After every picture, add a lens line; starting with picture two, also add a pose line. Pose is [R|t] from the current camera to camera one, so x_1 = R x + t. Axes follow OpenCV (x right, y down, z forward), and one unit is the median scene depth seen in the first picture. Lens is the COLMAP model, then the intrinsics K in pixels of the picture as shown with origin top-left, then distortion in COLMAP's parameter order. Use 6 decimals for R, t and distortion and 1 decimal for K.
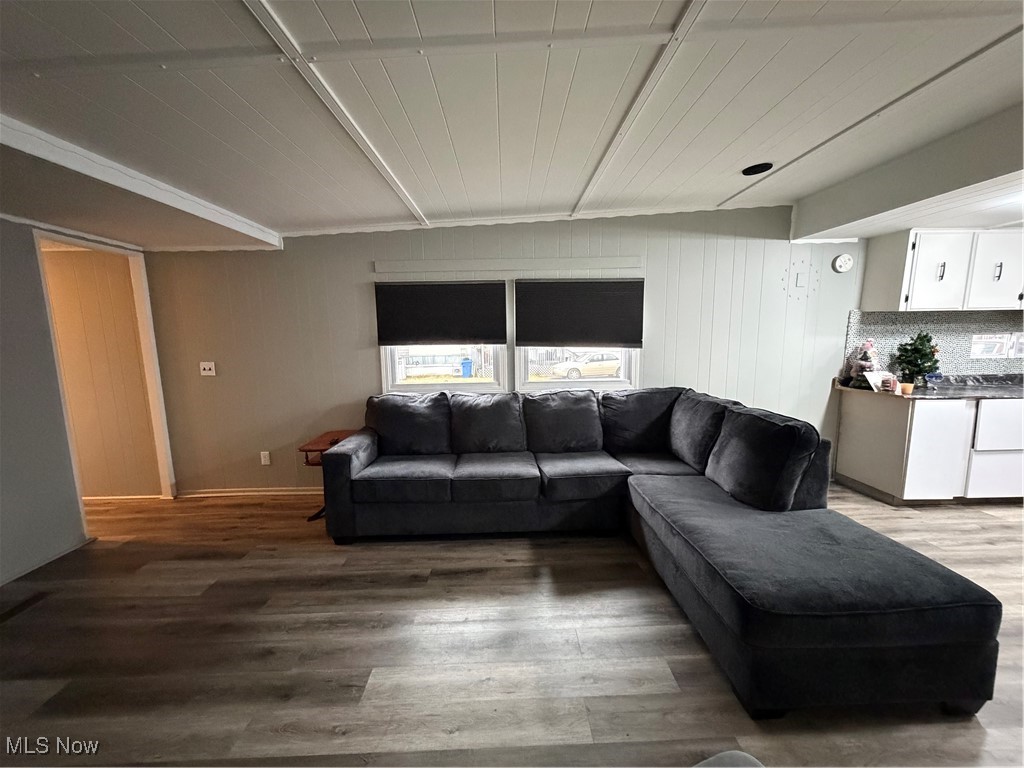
lens RADIAL K [[405.9, 0, 513.3], [0, 405.9, 384.8], [0, 0, 1]] dist [-0.000251, -0.000276]
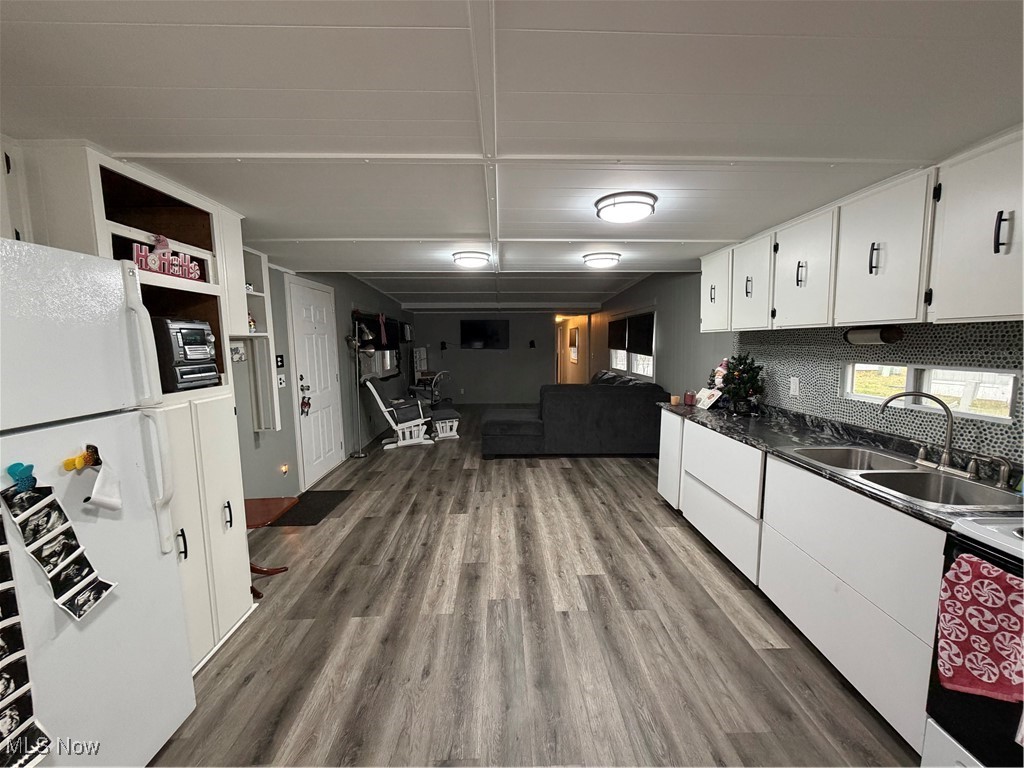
lens RADIAL K [[405.9, 0, 513.3], [0, 405.9, 384.8], [0, 0, 1]] dist [-0.000251, -0.000276]
pose [[0.010710, 0.119281, -0.992803, 1.928843], [-0.125974, 0.985110, 0.116997, -0.103142], [0.991976, 0.123814, 0.025577, 0.467953]]
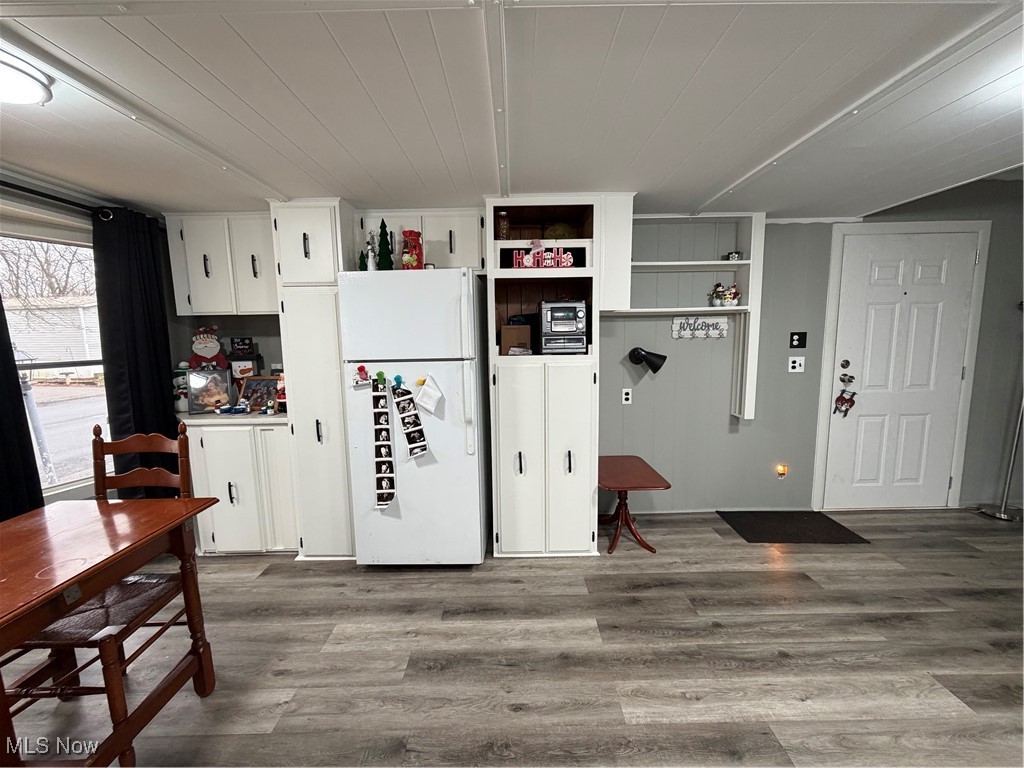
lens RADIAL K [[405.9, 0, 513.3], [0, 405.9, 384.8], [0, 0, 1]] dist [-0.000251, -0.000276]
pose [[-0.999370, 0.025288, 0.024903, 1.432720], [0.030959, 0.964225, 0.263272, -0.116461], [-0.017355, 0.263877, -0.964400, 0.751058]]
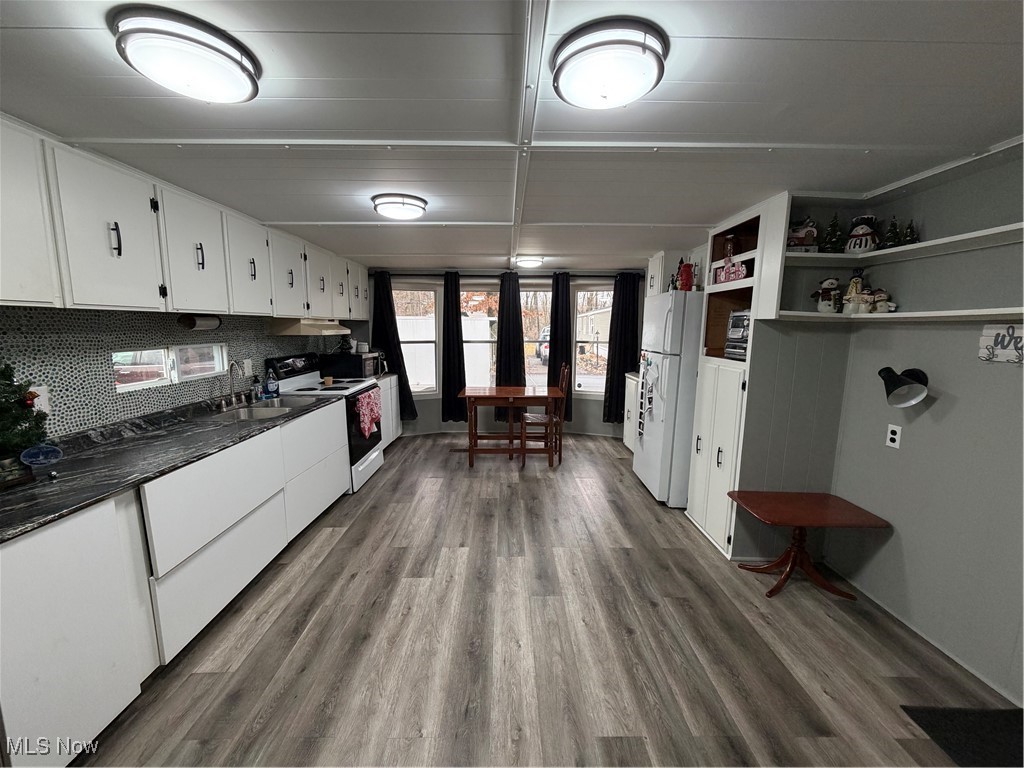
lens RADIAL K [[405.9, 0, 513.3], [0, 405.9, 384.8], [0, 0, 1]] dist [-0.000251, -0.000276]
pose [[0.004318, -0.131768, 0.991271, 0.592016], [0.128832, 0.983093, 0.130120, -0.084682], [-0.991657, 0.127146, 0.021221, 0.452502]]
